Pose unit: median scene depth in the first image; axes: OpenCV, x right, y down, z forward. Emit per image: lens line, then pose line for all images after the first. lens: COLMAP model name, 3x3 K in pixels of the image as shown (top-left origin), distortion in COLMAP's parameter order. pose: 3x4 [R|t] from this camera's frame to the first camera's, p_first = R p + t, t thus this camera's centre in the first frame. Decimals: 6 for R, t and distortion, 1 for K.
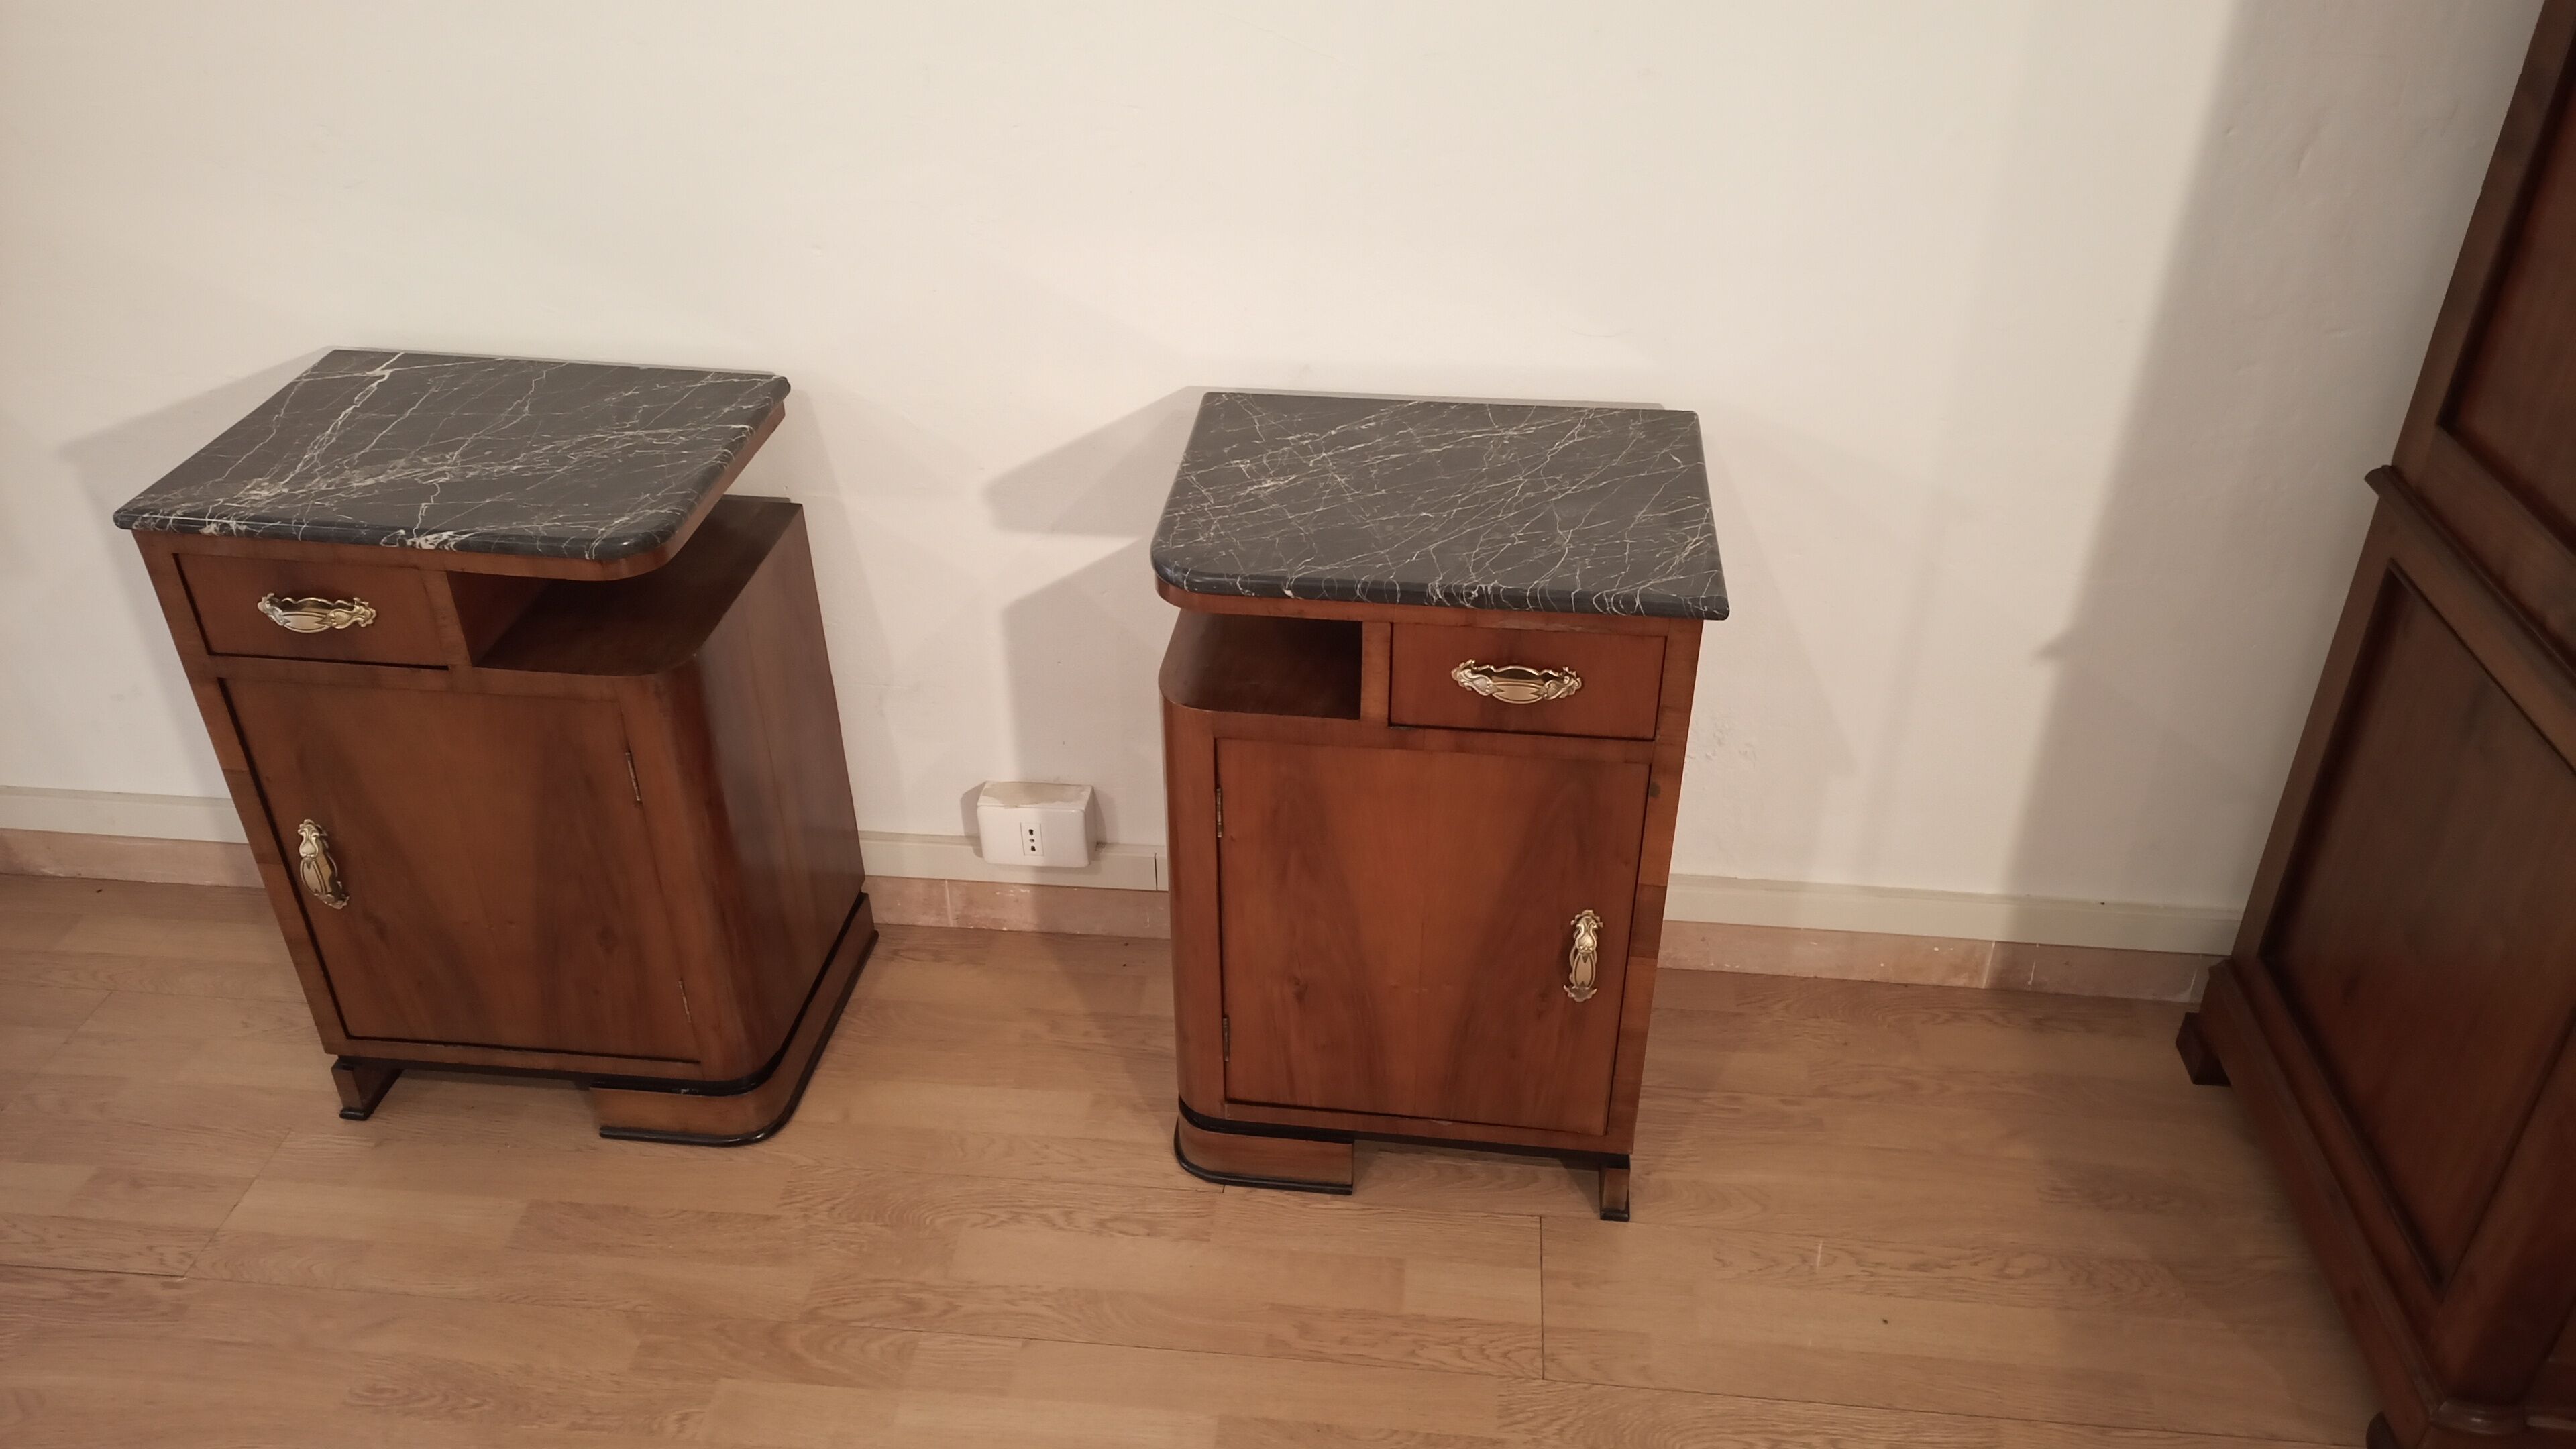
lens RADIAL K [[1915.8, 0, 1287.9], [0, 1915.8, 732.7], [0, 0, 1]] dist [0.074447, -0.095571]
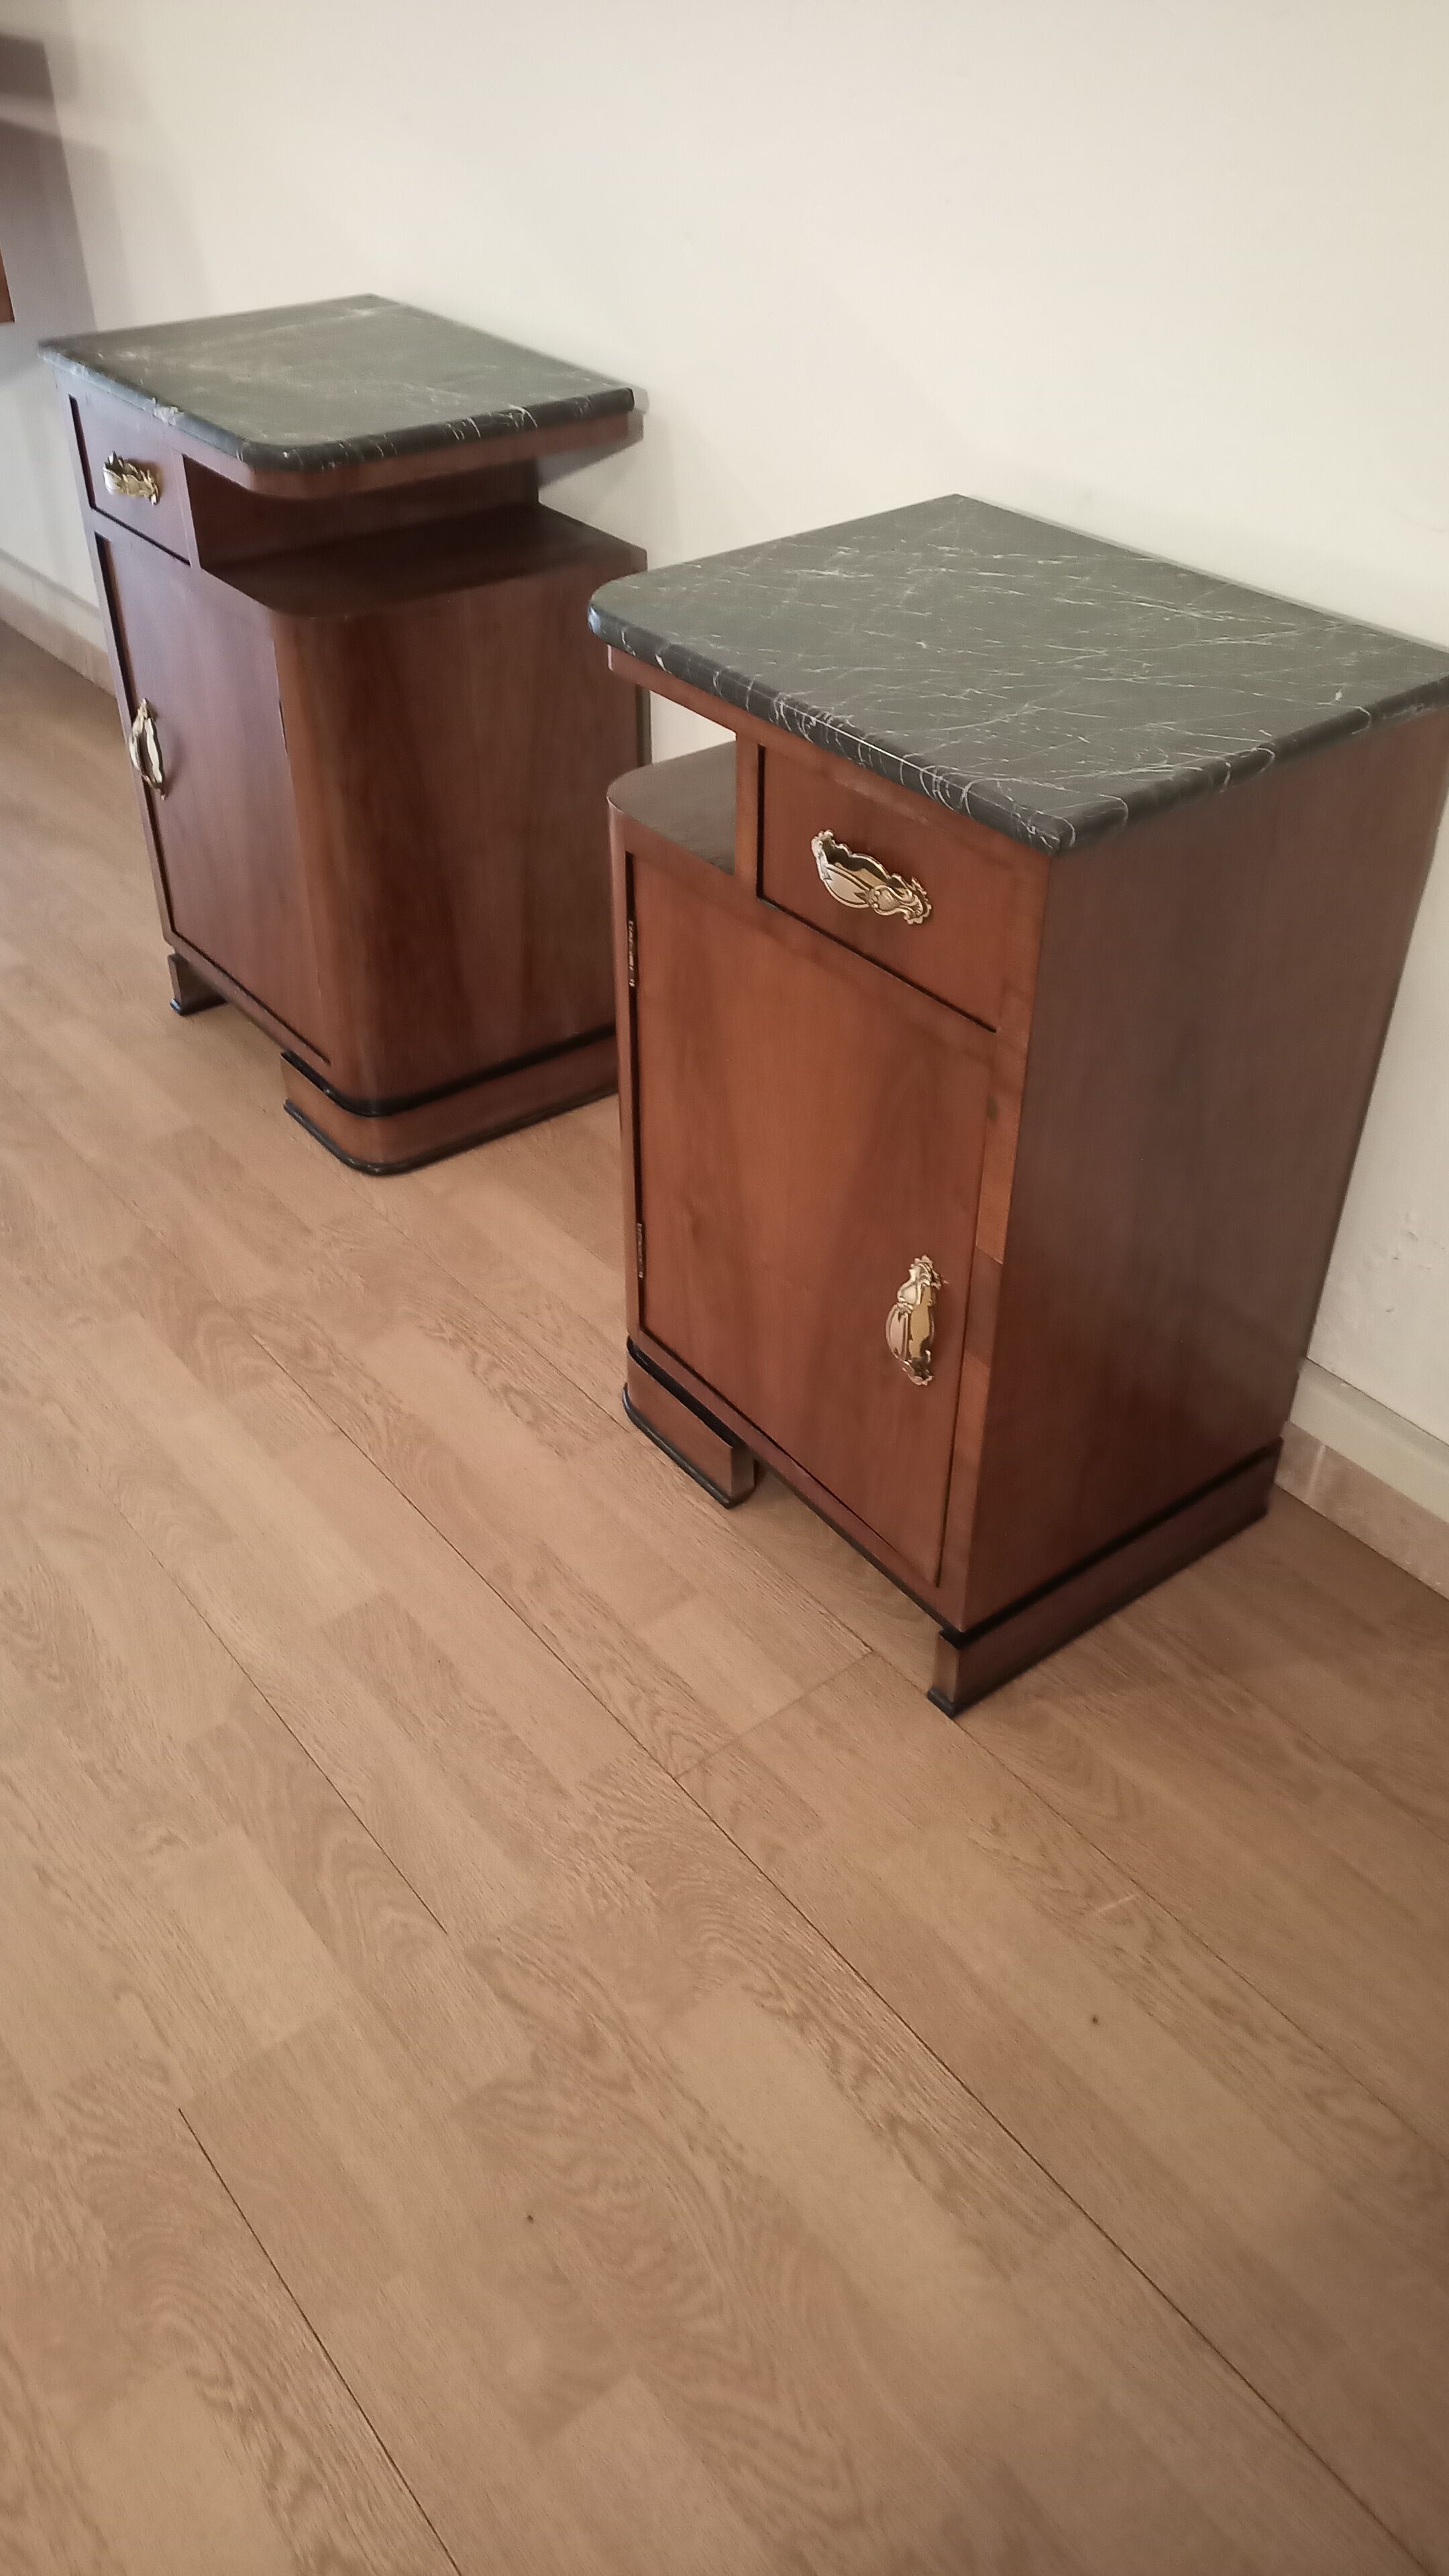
lens RADIAL K [[1918.4, 0, 717.8], [0, 1918.4, 1298.6], [0, 0, 1]] dist [0.034761, 0.006901]
pose [[0.695440, 0.447049, -0.562592, 0.473265], [-0.400289, 0.891205, 0.213361, -0.015800], [0.596768, 0.076819, 0.798729, 0.344733]]
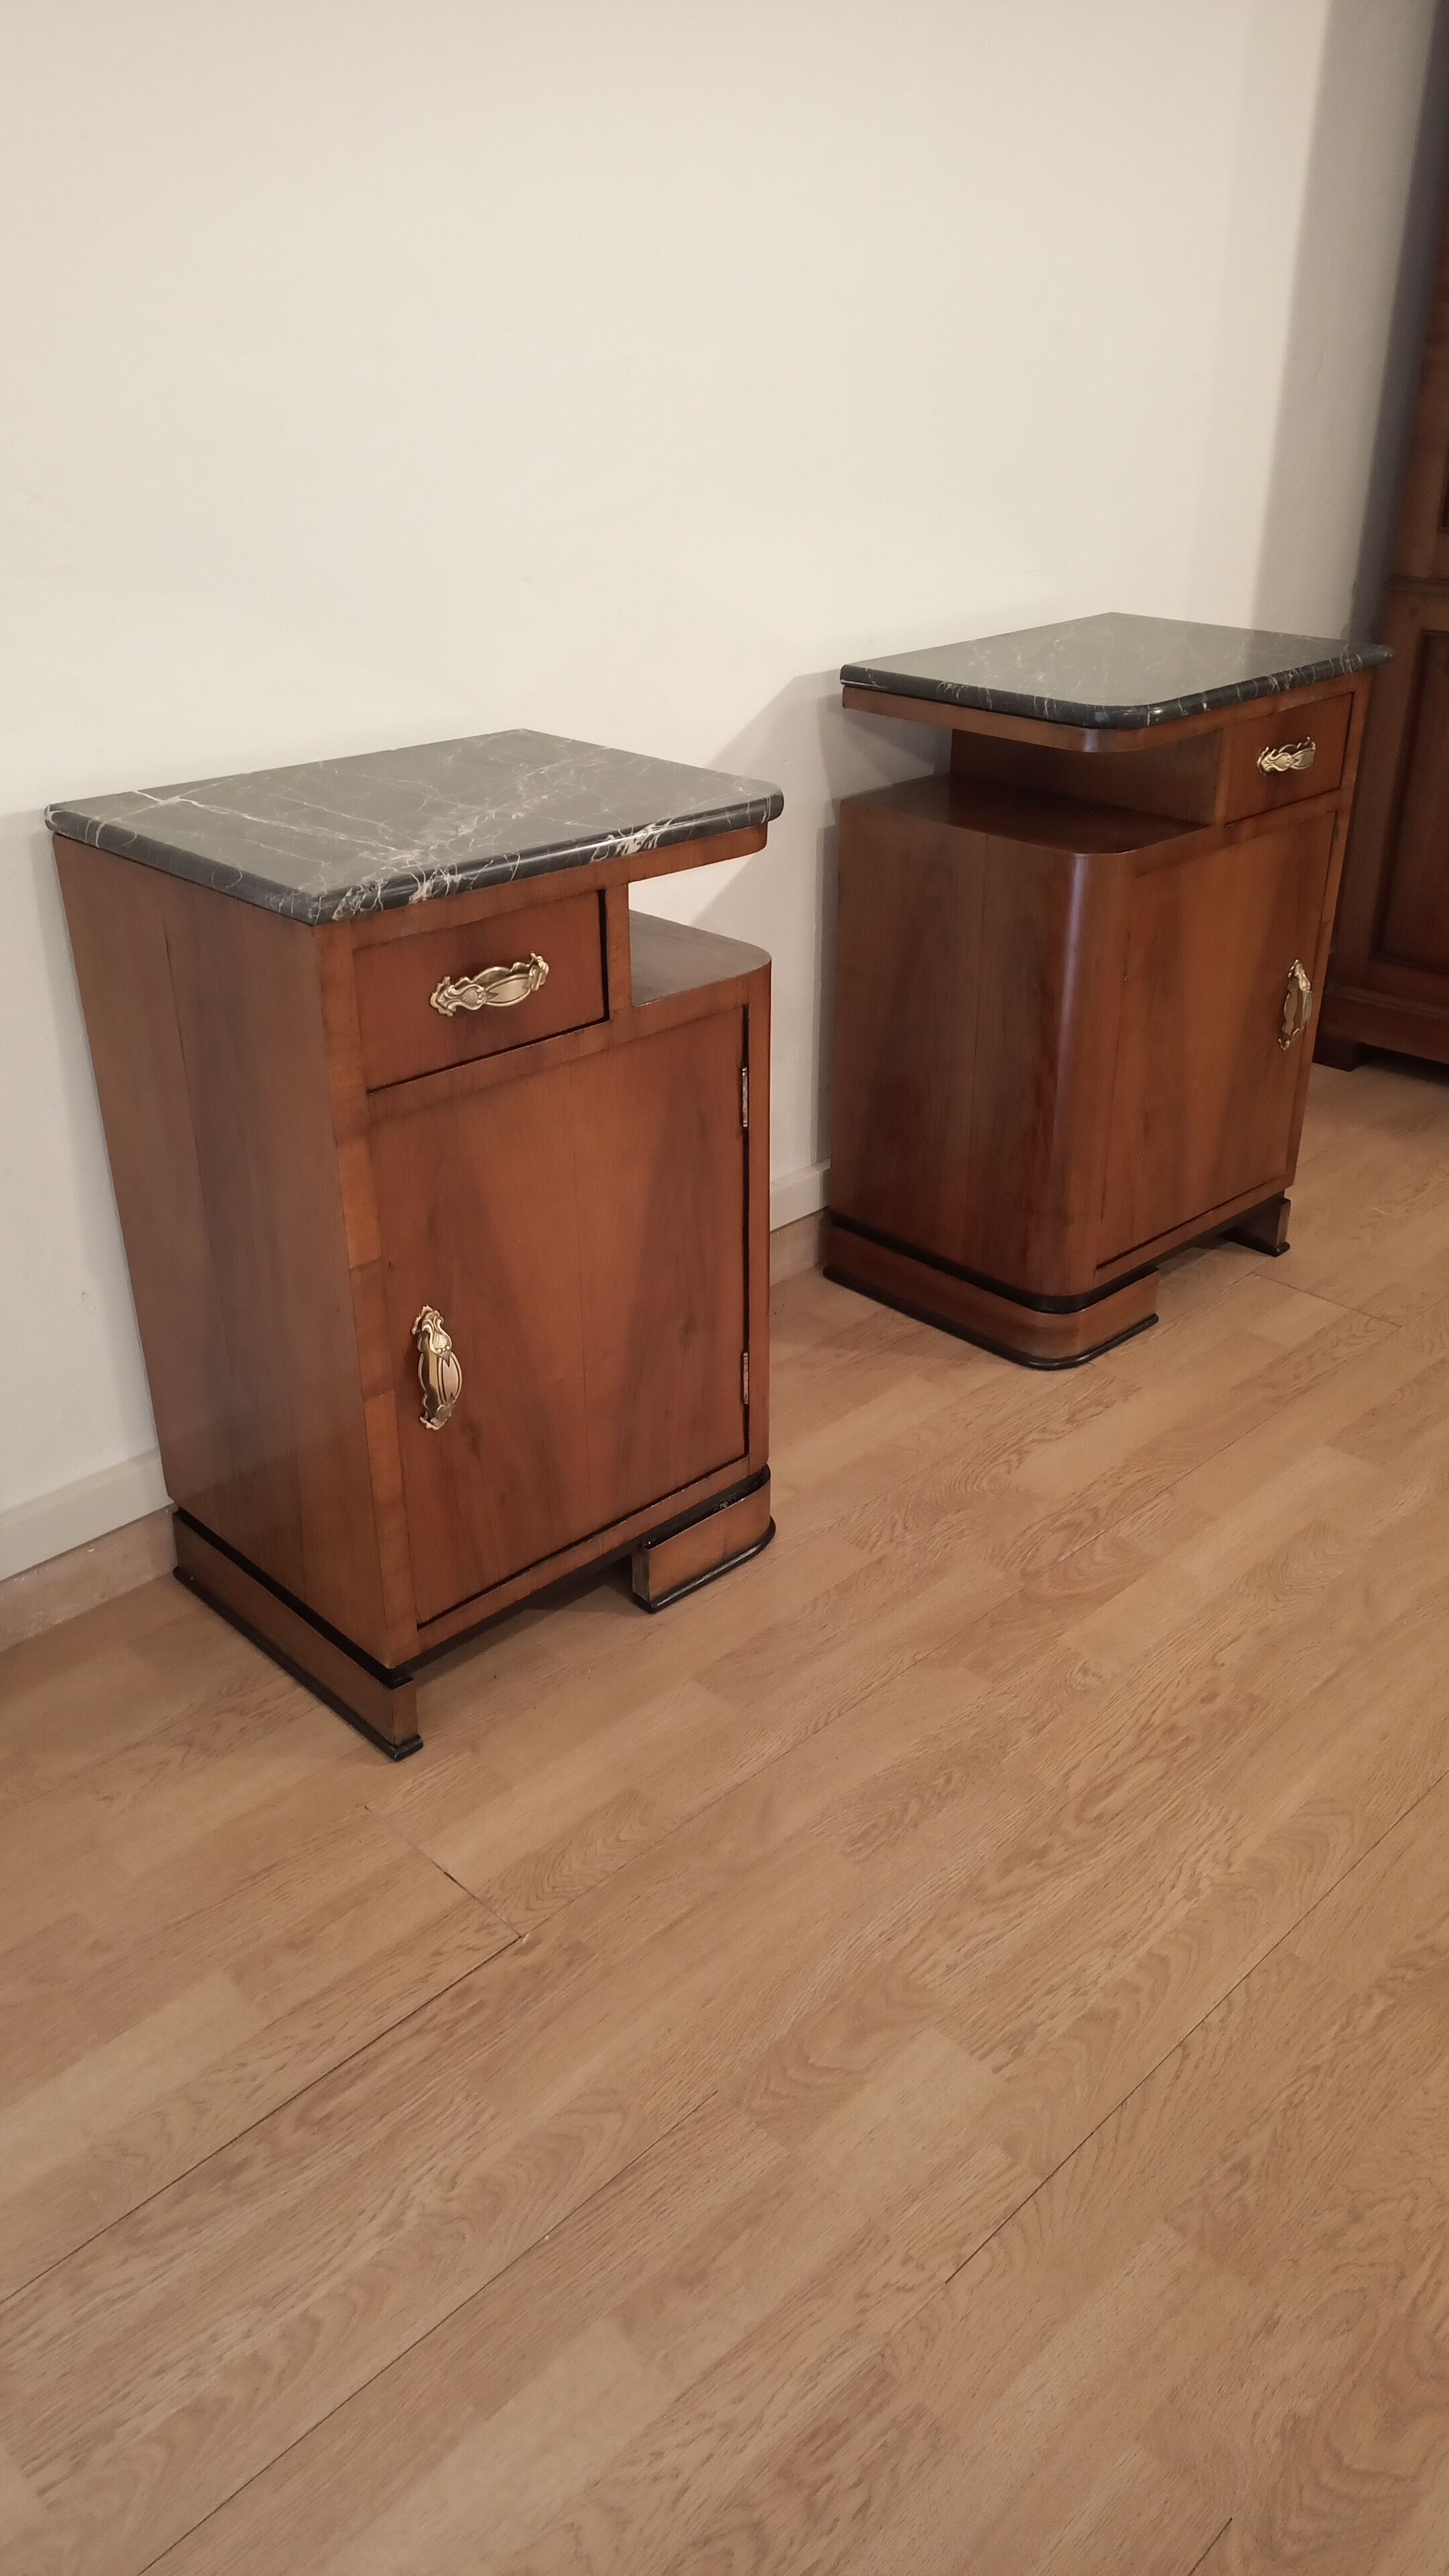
lens RADIAL K [[1934.7, 0, 714.6], [0, 1934.7, 1289.3], [0, 0, 1]] dist [0.037467, -0.002562]
pose [[0.638361, -0.353192, 0.683923, -0.952751], [0.429418, 0.900808, 0.064386, 0.037331], [-0.638824, 0.252587, 0.726708, 0.341026]]
